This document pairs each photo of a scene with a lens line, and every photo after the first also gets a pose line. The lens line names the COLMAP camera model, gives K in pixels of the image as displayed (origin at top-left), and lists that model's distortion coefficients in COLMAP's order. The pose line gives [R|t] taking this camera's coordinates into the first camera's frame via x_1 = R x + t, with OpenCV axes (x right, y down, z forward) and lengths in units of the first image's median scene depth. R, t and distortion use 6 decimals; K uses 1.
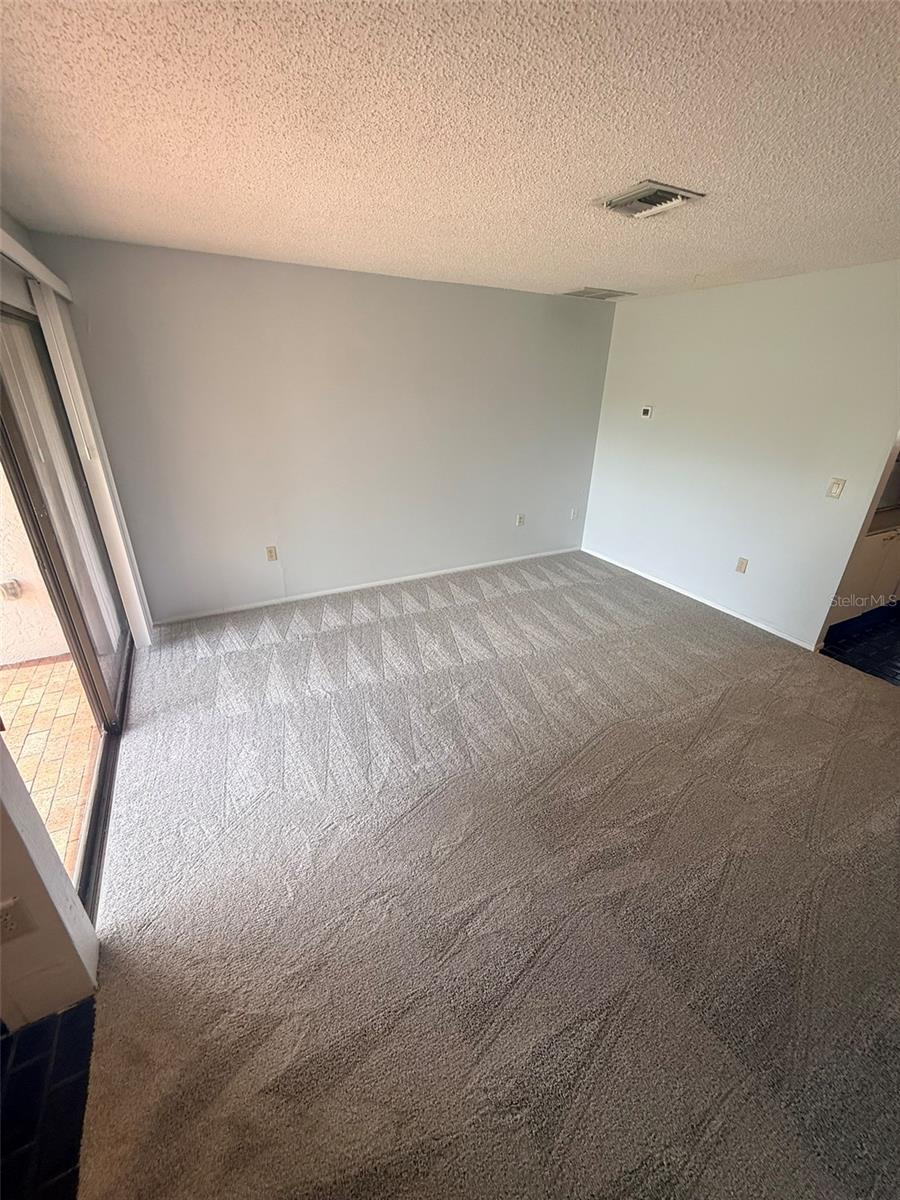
lens RADIAL K [[477.9, 0, 450.3], [0, 477.9, 598.2], [0, 0, 1]] dist [0.000929, -0.000264]
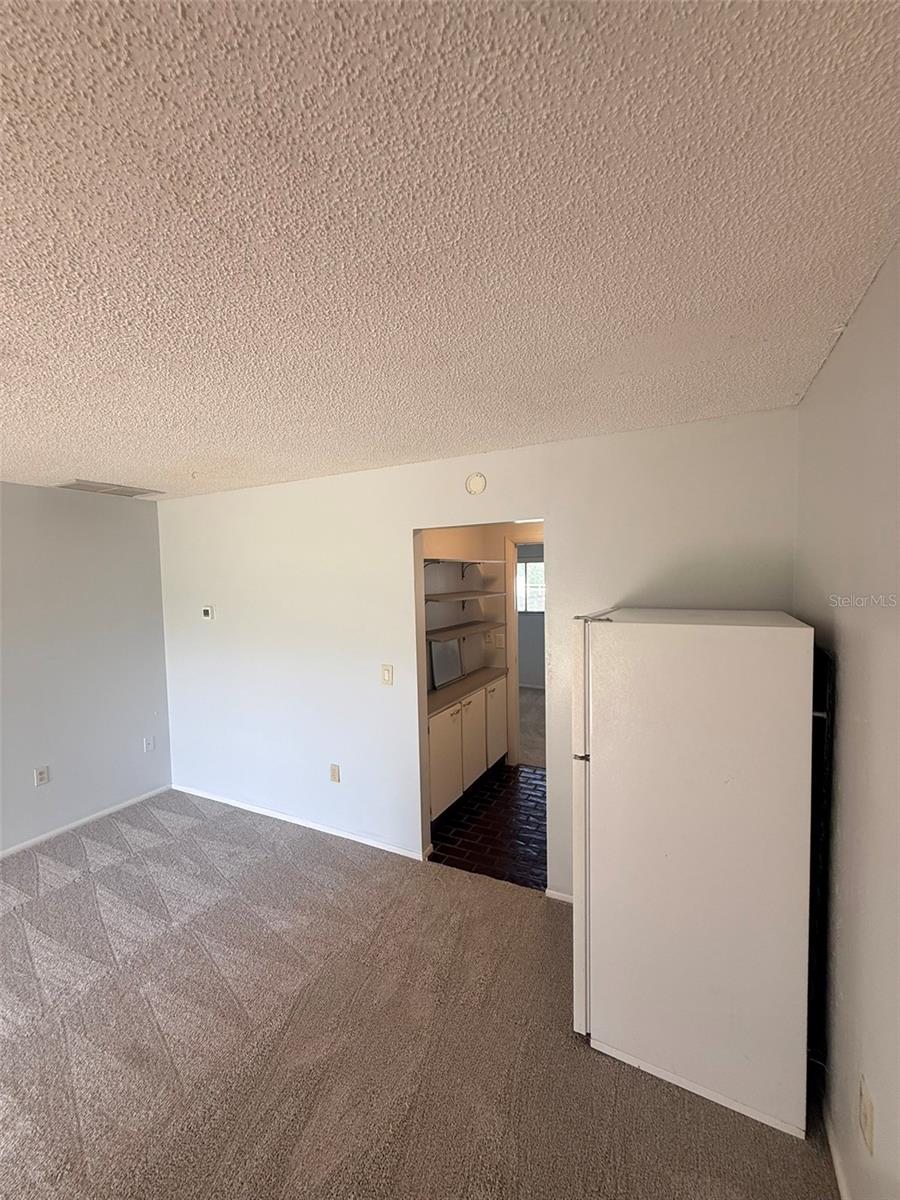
lens RADIAL K [[478.3, 0, 450.4], [0, 478.3, 598.4], [0, 0, 1]] dist [0.000963, -0.000169]
pose [[0.823184, -0.067197, 0.563785, 0.277294], [0.274195, 0.916555, -0.291110, -0.042852], [-0.497178, 0.394224, 0.772918, 0.108665]]
